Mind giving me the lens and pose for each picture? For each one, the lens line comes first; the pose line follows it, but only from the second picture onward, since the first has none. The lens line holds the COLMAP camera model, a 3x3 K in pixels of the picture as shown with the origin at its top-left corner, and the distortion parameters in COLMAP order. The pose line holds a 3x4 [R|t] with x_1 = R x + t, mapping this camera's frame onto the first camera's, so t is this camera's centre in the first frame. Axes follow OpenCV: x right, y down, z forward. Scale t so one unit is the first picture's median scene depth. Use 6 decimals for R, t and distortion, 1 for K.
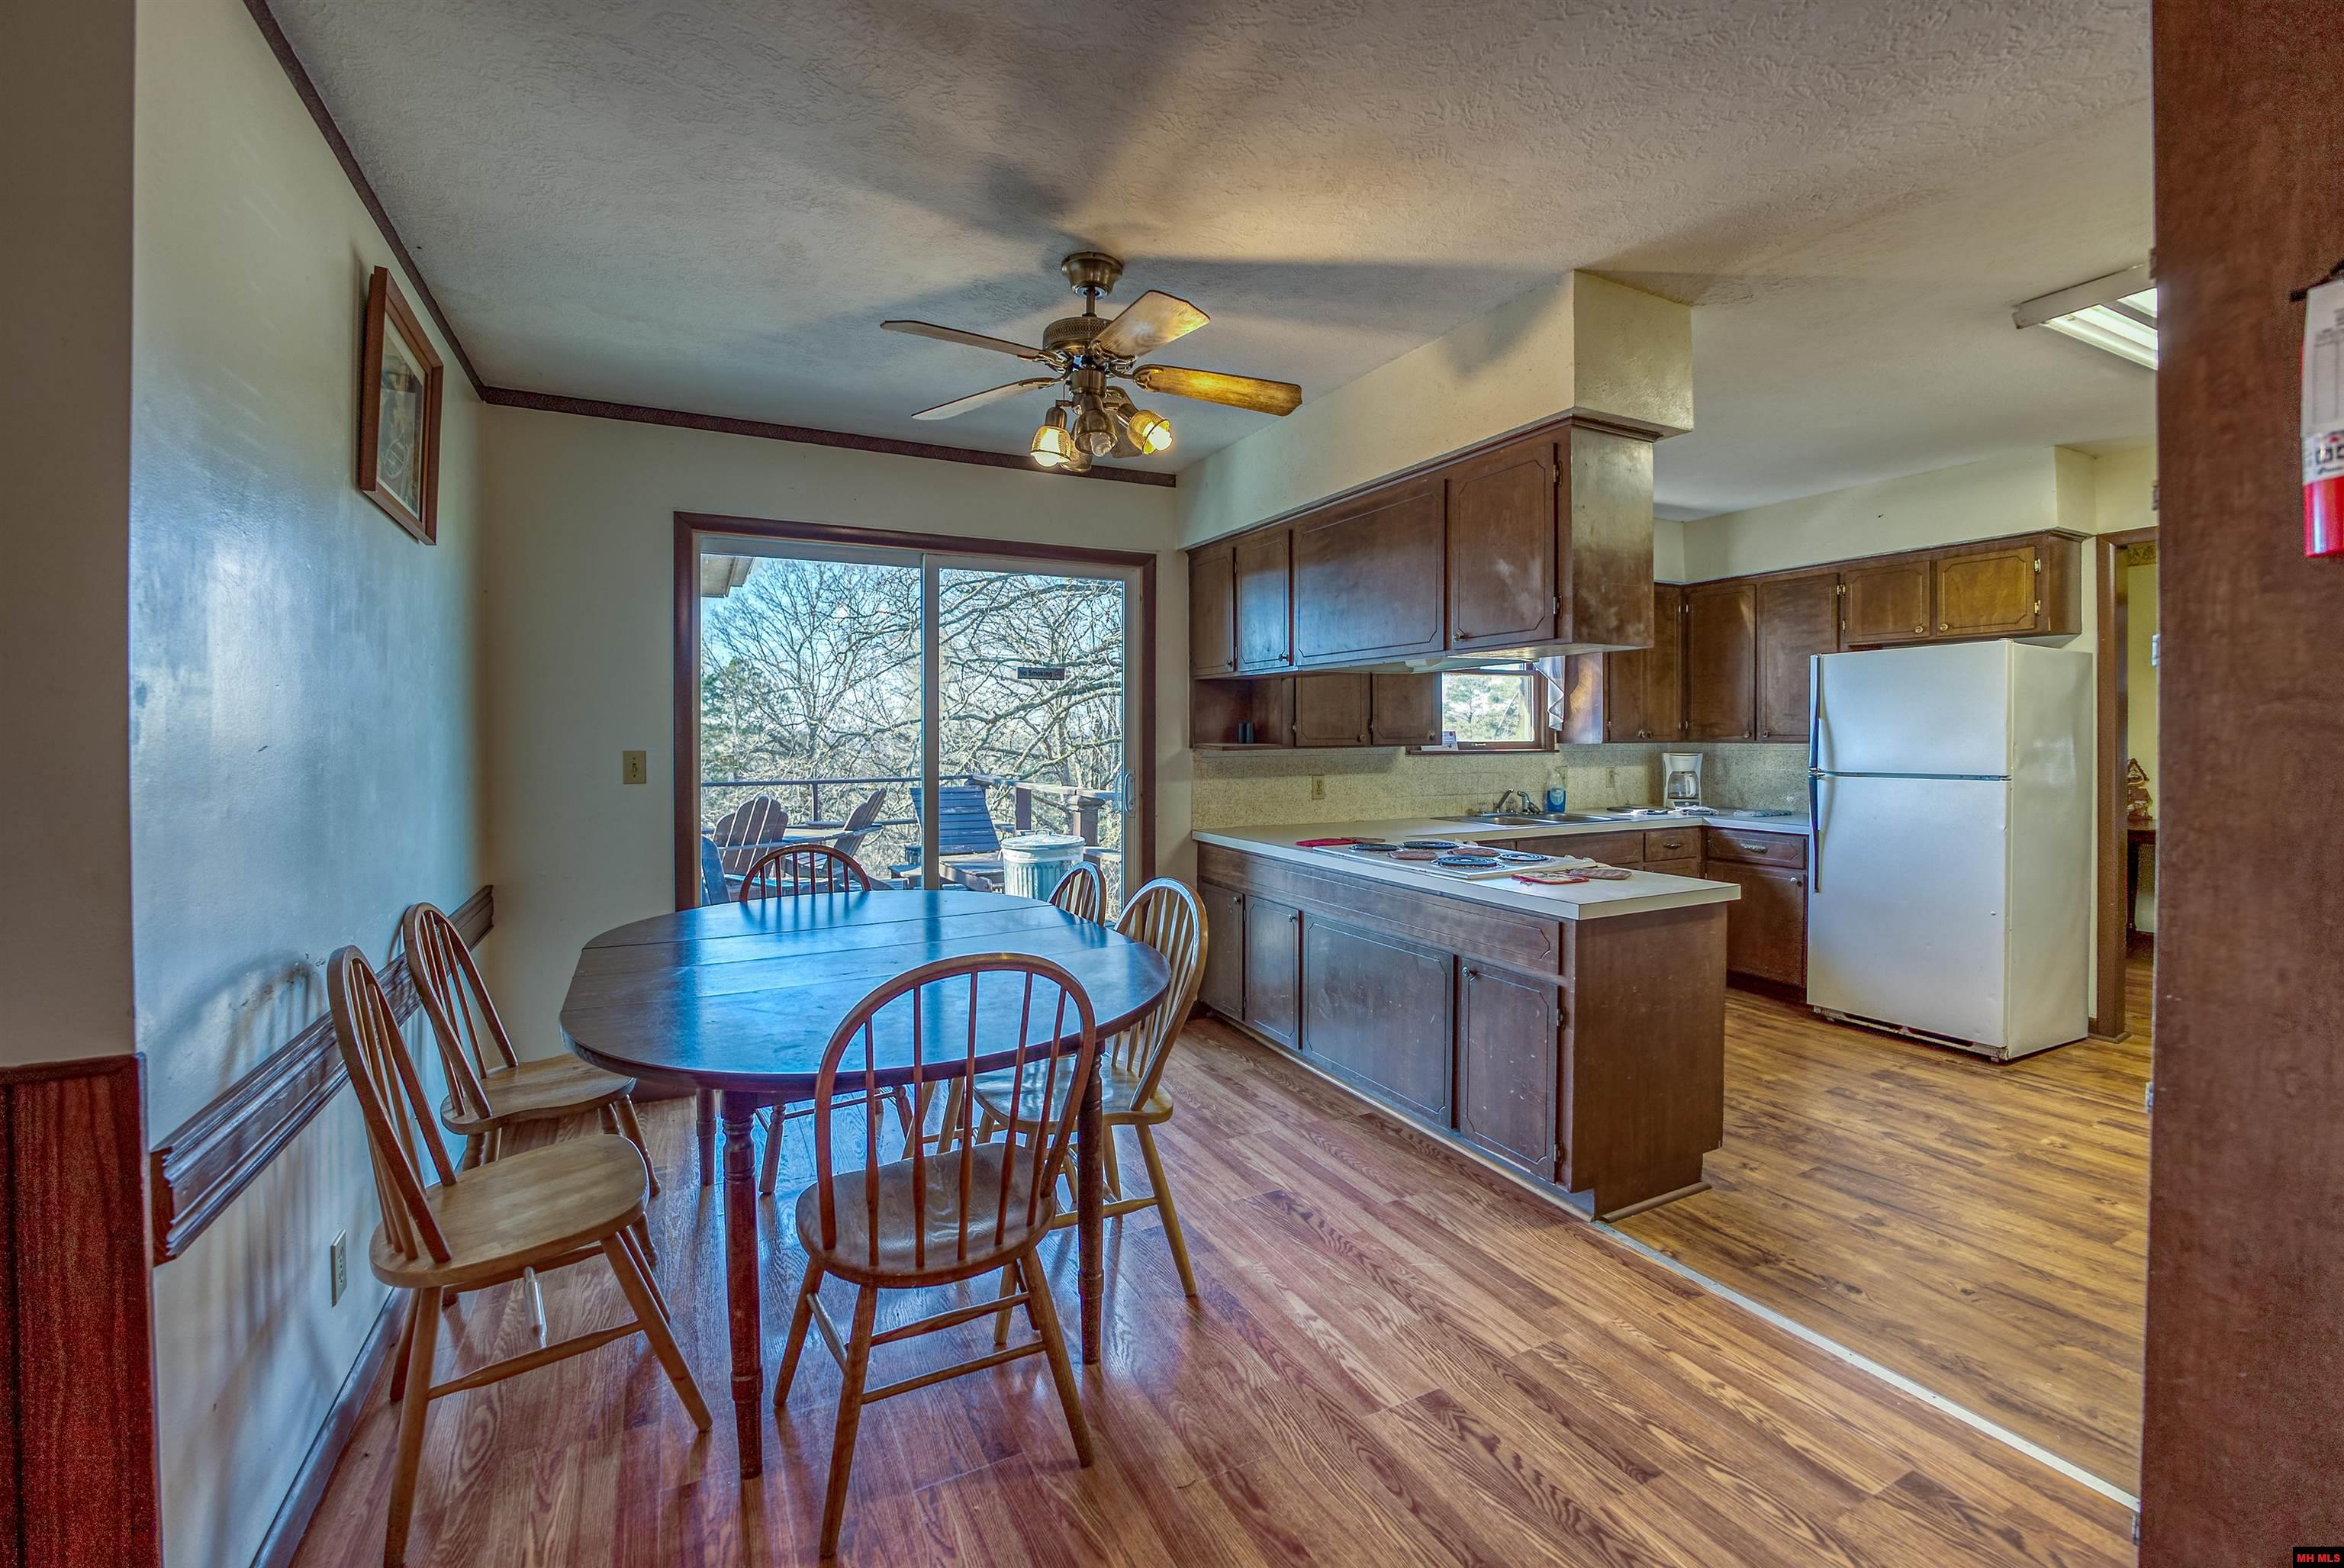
lens RADIAL K [[965.9, 0, 1226.3], [0, 965.9, 745.5], [0, 0, 1]] dist [-0.042136, 0.005898]
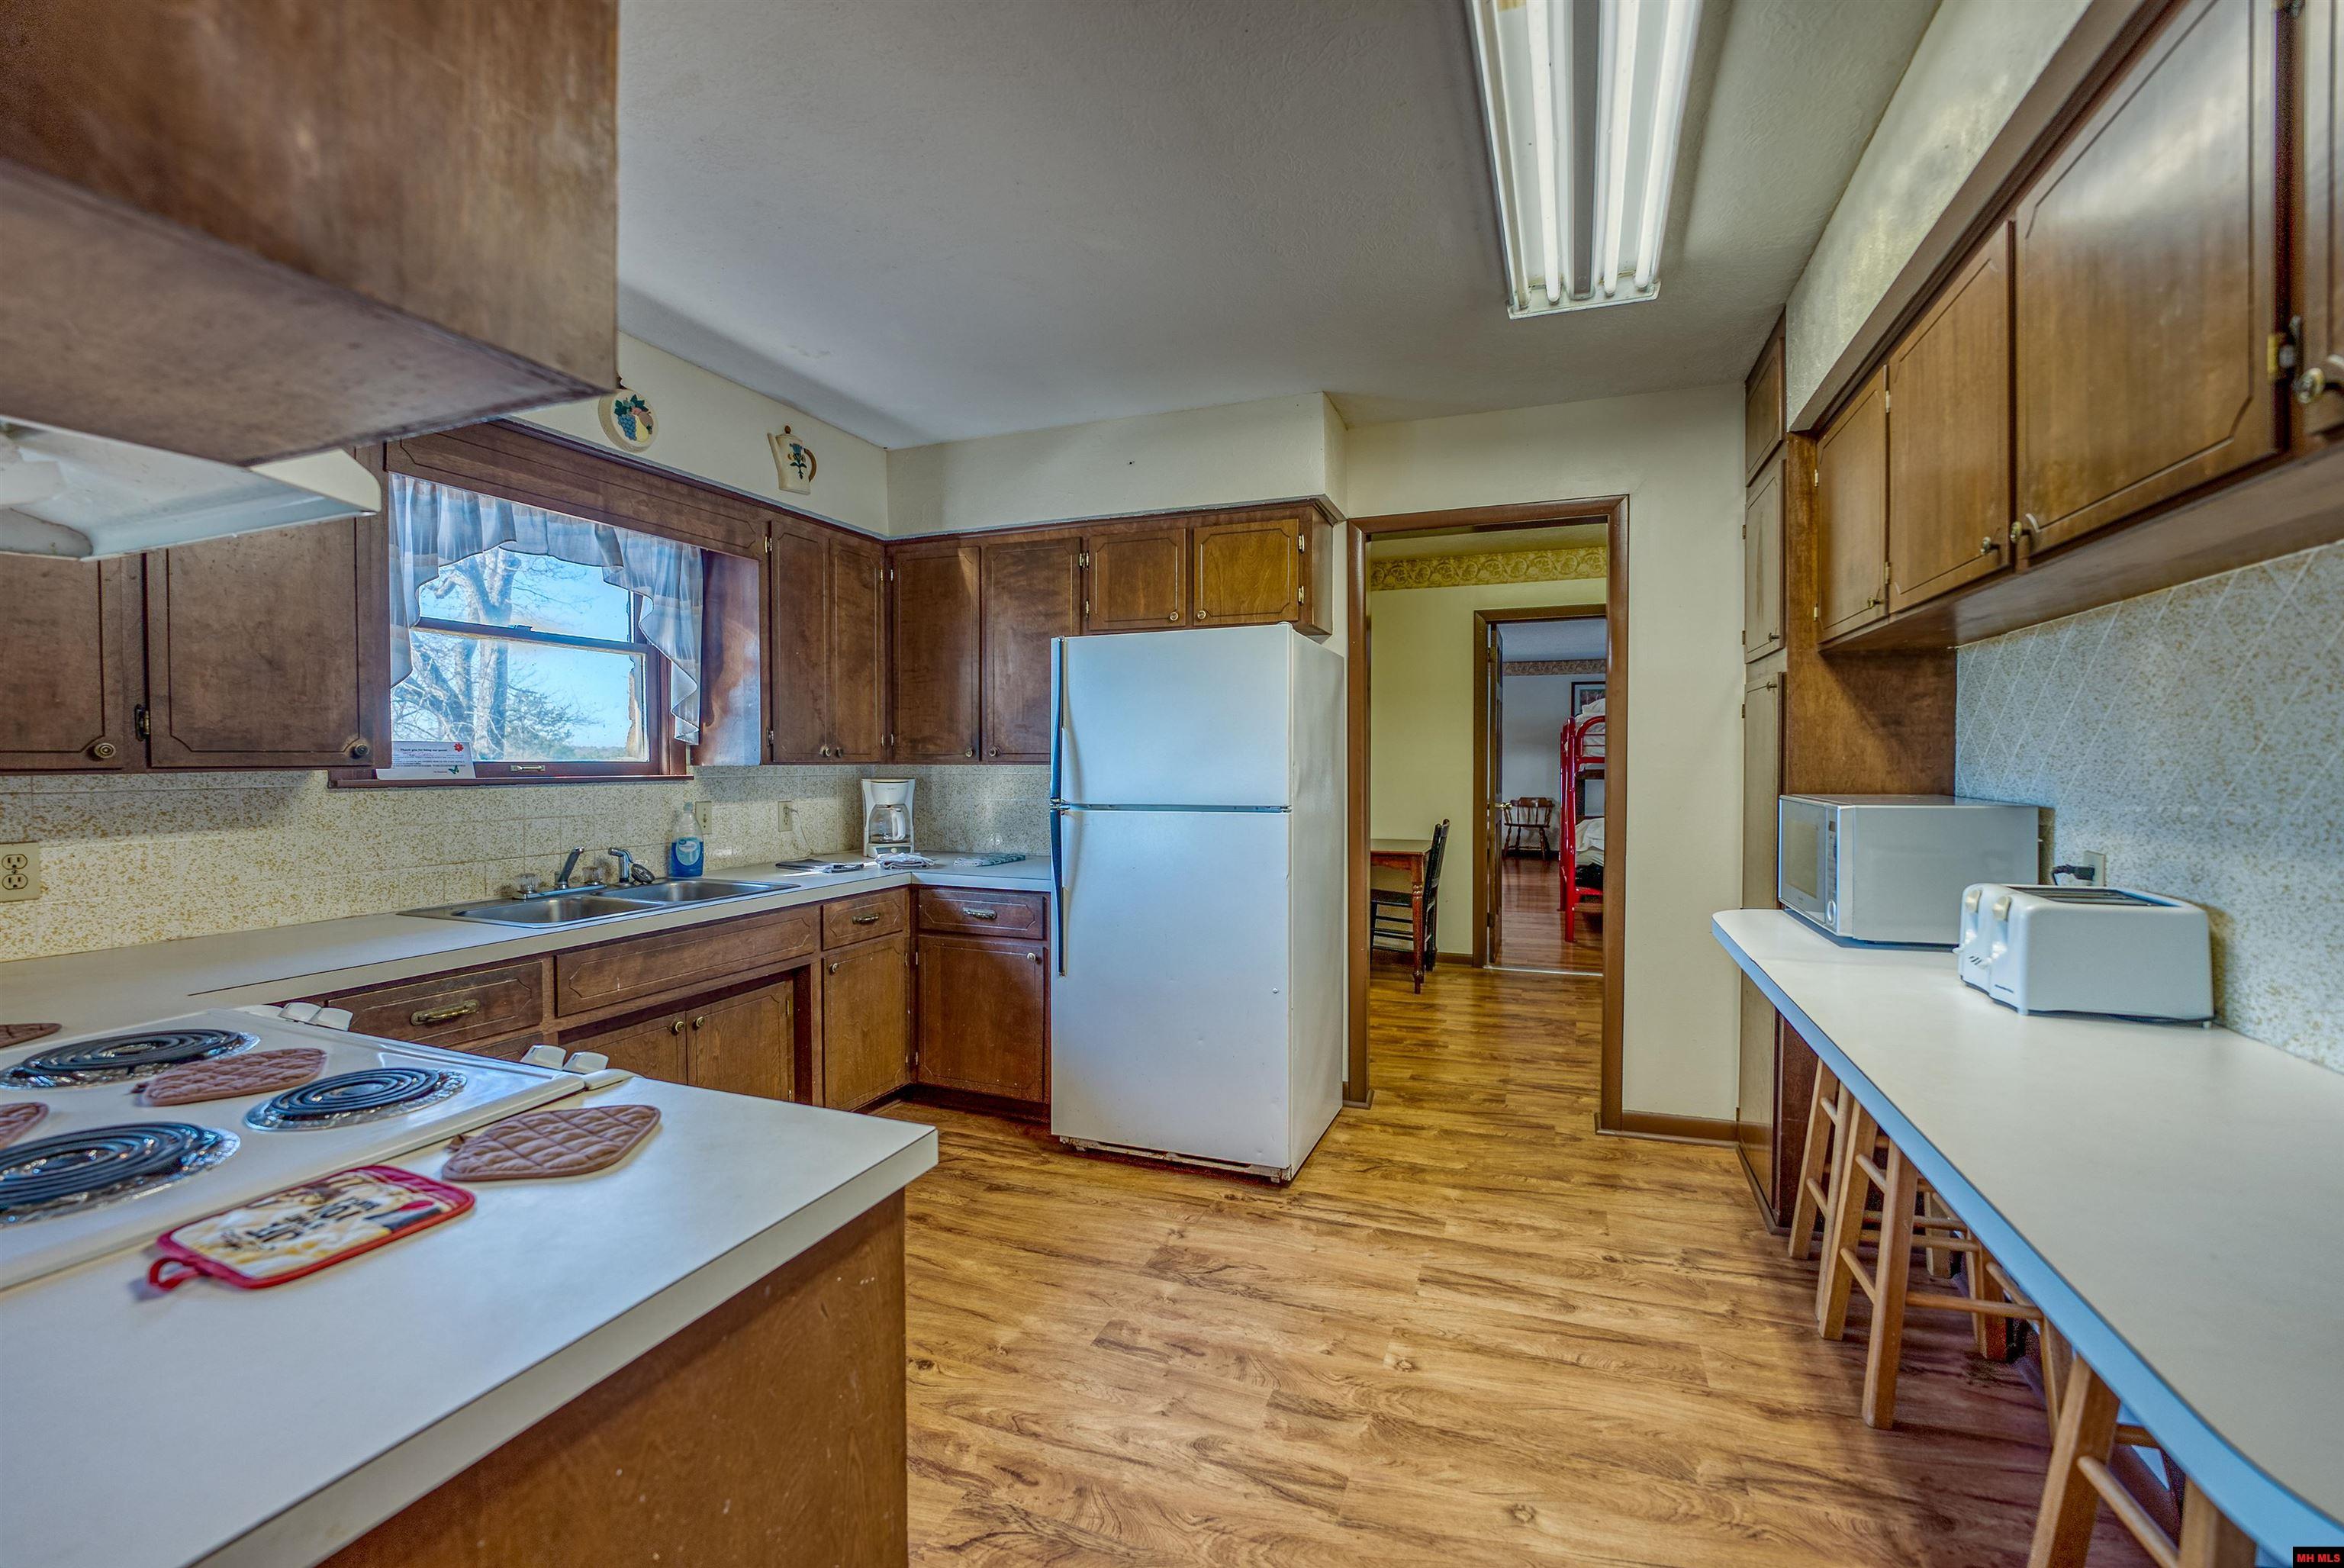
lens RADIAL K [[894.0, 0, 1172.0], [0, 894.0, 784.0], [0, 0, 1]] dist [-0.022449, 0.000535]
pose [[0.757578, -0.013227, 0.652610, 0.229471], [0.004259, 0.999874, 0.015322, 0.002629], [-0.652731, -0.008828, 0.757539, 0.404234]]
